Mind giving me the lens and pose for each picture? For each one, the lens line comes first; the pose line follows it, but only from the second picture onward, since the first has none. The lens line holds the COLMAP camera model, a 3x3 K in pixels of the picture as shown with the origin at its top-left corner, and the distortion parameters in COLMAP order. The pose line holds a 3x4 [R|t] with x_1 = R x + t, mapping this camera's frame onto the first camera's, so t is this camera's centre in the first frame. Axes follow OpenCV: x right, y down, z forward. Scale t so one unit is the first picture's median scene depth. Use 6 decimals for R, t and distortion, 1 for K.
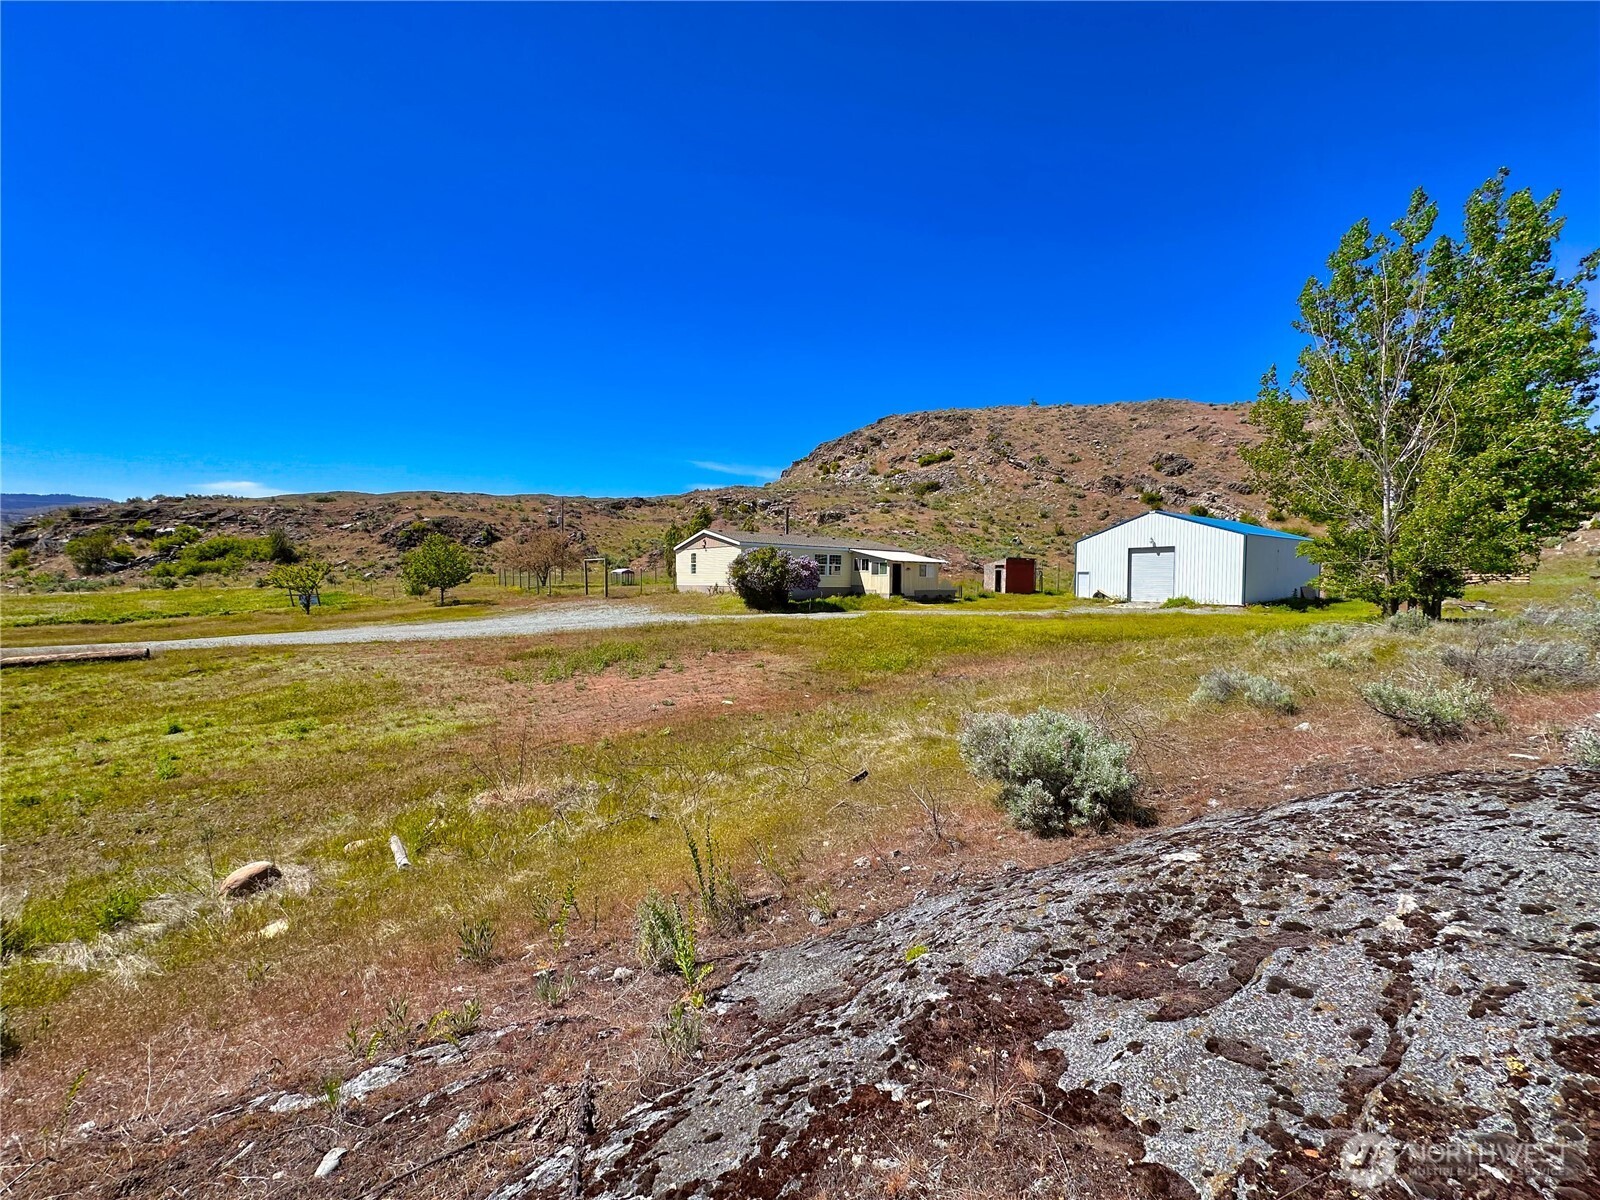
lens RADIAL K [[633.3, 0, 802.2], [0, 633.3, 599.9], [0, 0, 1]] dist [0.000291, 0.000467]
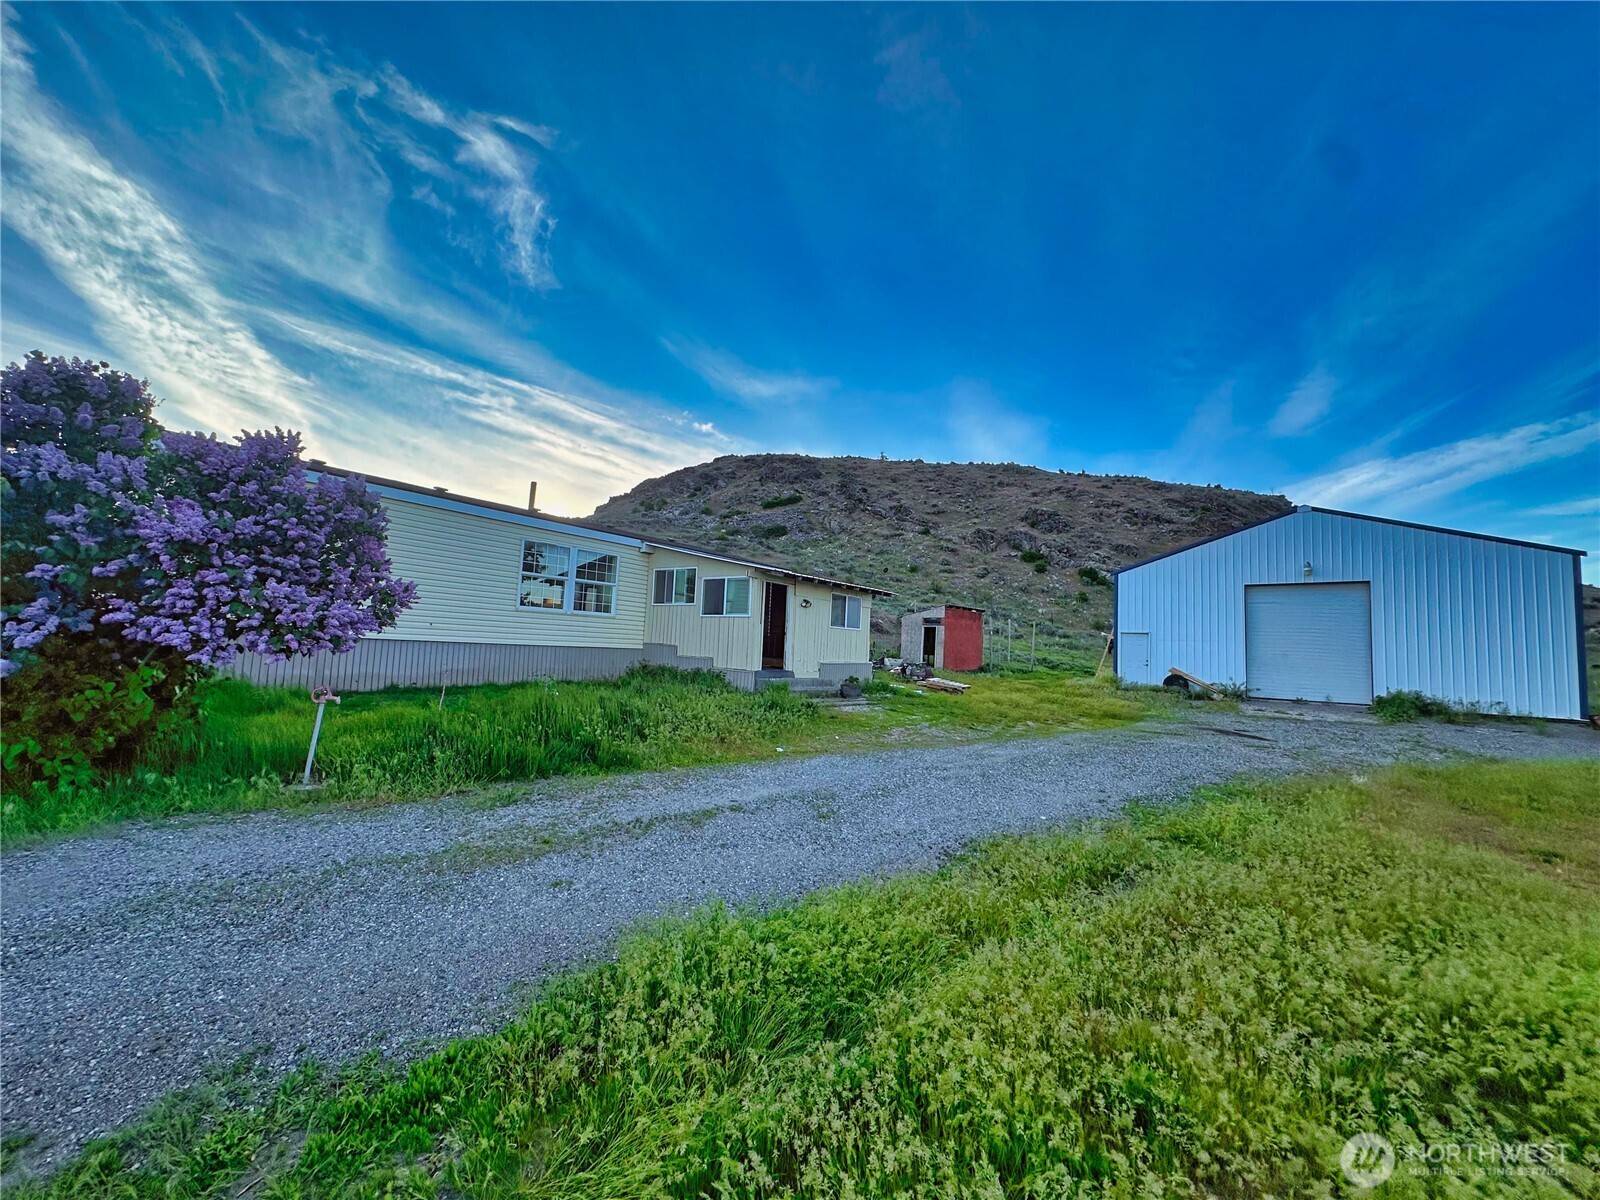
lens RADIAL K [[633.3, 0, 802.2], [0, 633.3, 599.9], [0, 0, 1]] dist [0.000291, 0.000467]
pose [[0.962889, 0.052390, 0.264766, 0.022862], [-0.025353, 0.994199, -0.104524, -0.004003], [-0.268706, 0.093932, 0.958631, 0.214774]]
